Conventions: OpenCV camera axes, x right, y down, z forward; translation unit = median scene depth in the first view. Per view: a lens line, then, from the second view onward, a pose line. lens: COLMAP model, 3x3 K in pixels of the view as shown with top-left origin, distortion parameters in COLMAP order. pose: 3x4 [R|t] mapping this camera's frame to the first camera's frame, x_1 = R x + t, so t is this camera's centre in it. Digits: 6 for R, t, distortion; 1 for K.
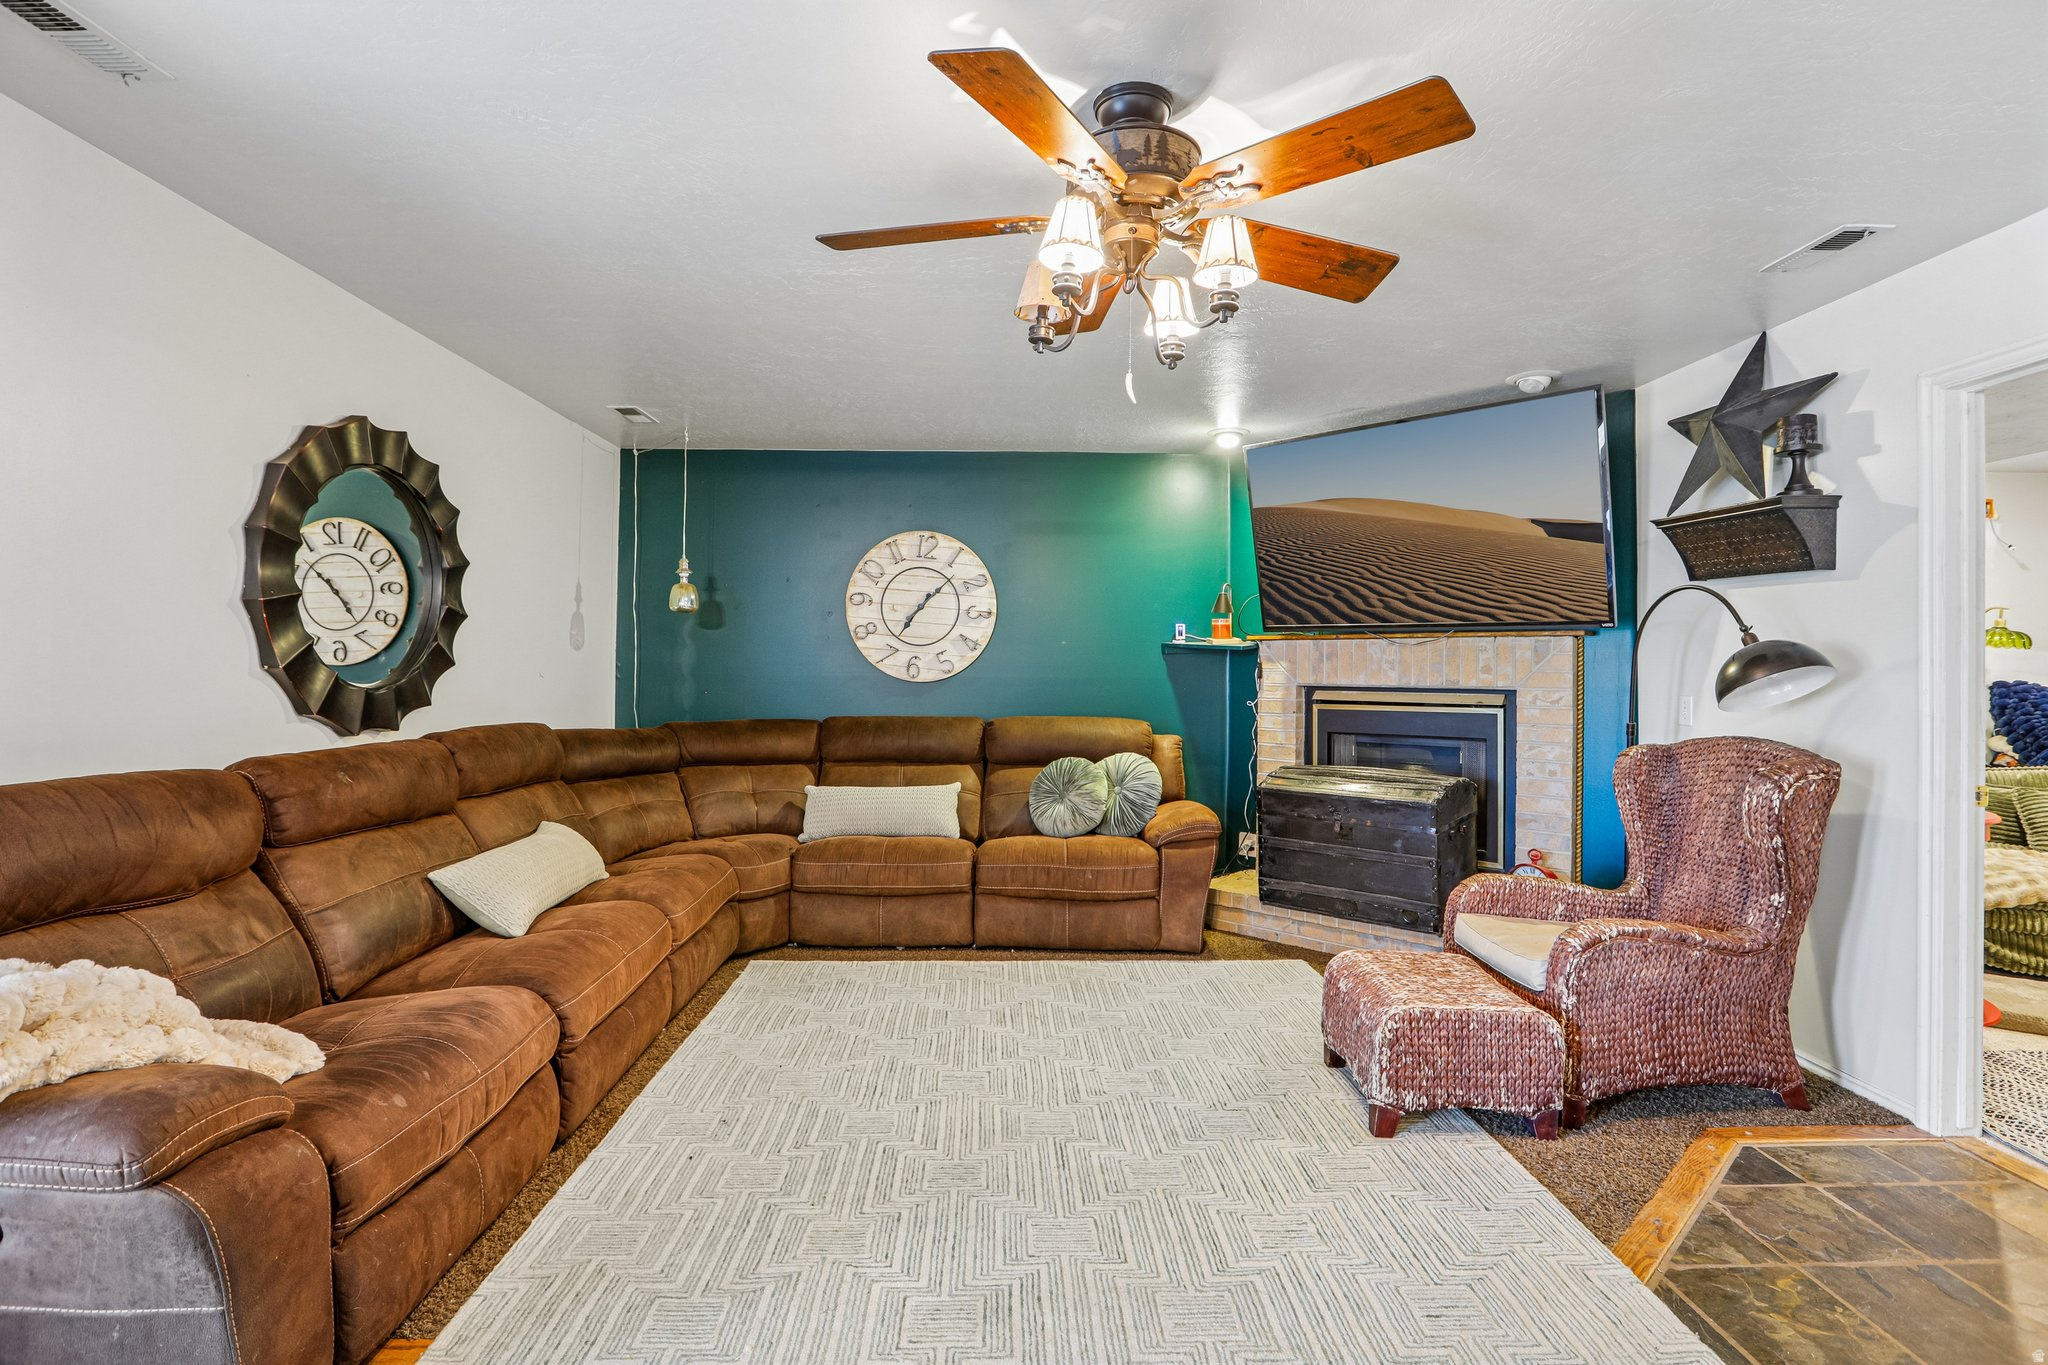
lens RADIAL K [[958.0, 0, 1028.4], [0, 958.0, 662.2], [0, 0, 1]] dist [-0.035972, 0.002599]
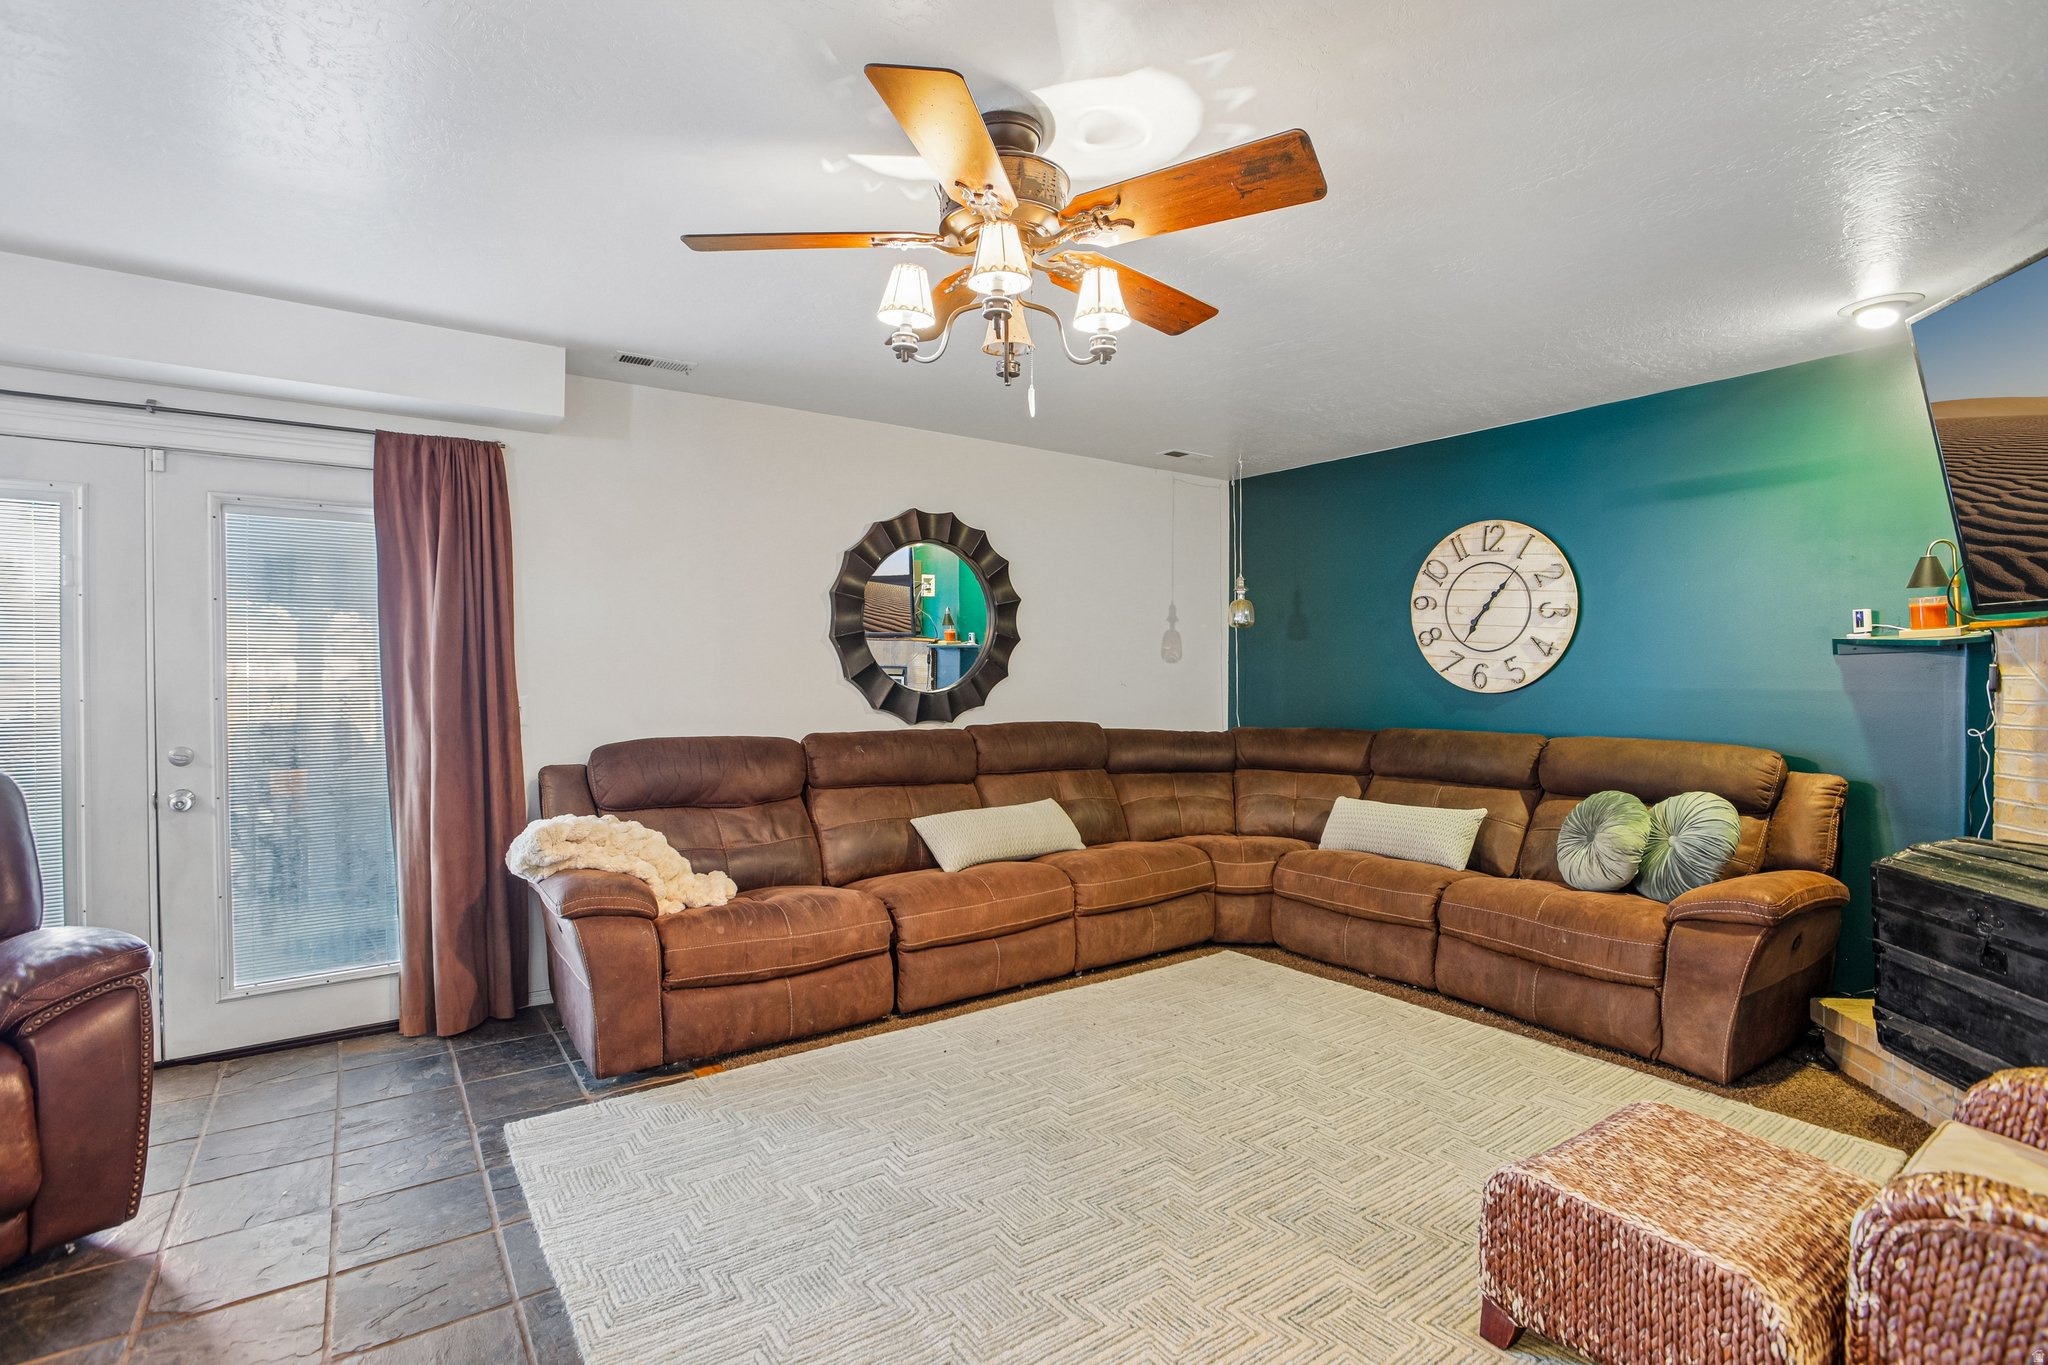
lens RADIAL K [[970.9, 0, 1036.7], [0, 970.9, 691.4], [0, 0, 1]] dist [-0.019828, 0.006518]
pose [[0.579916, 0.006837, -0.814647, 0.443262], [0.007921, 0.999870, 0.014030, 0.004077], [0.814637, -0.014589, 0.579787, 0.182868]]
